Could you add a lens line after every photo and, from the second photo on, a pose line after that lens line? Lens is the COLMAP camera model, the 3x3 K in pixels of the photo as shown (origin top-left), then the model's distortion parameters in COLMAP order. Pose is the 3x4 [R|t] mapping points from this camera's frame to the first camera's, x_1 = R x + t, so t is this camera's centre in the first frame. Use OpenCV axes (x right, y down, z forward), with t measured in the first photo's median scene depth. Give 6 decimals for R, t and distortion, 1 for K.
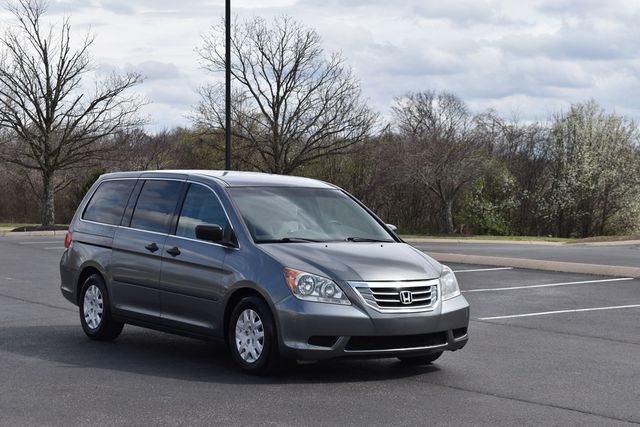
lens RADIAL K [[1345.1, 0, 316.3], [0, 1345.1, 213.1], [0, 0, 1]] dist [0.063874, 0.000000]
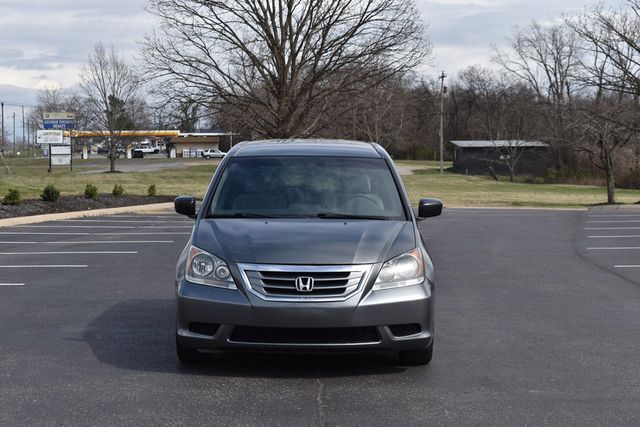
lens RADIAL K [[1345.1, 0, 319.7], [0, 1345.1, 214.0], [0, 0, 1]] dist [0.063874, 0.000000]
pose [[0.830996, 0.013766, -0.556108, 0.548845], [-0.001466, 0.999744, 0.022558, -0.001532], [0.556277, -0.017931, 0.830804, 0.291240]]
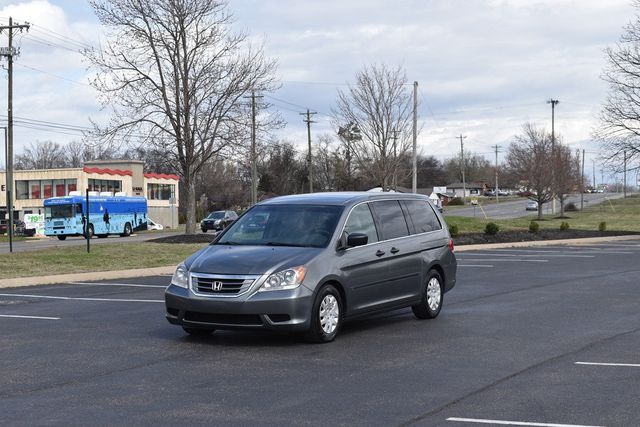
lens RADIAL K [[1176.8, 0, 319.6], [0, 1176.8, 210.6], [0, 0, 1]] dist [0.007918, 0.000000]
pose [[0.441488, -0.003353, -0.897261, 1.189442], [-0.004330, 0.999973, -0.005867, -0.008103], [0.897257, 0.006476, 0.441462, 0.558234]]
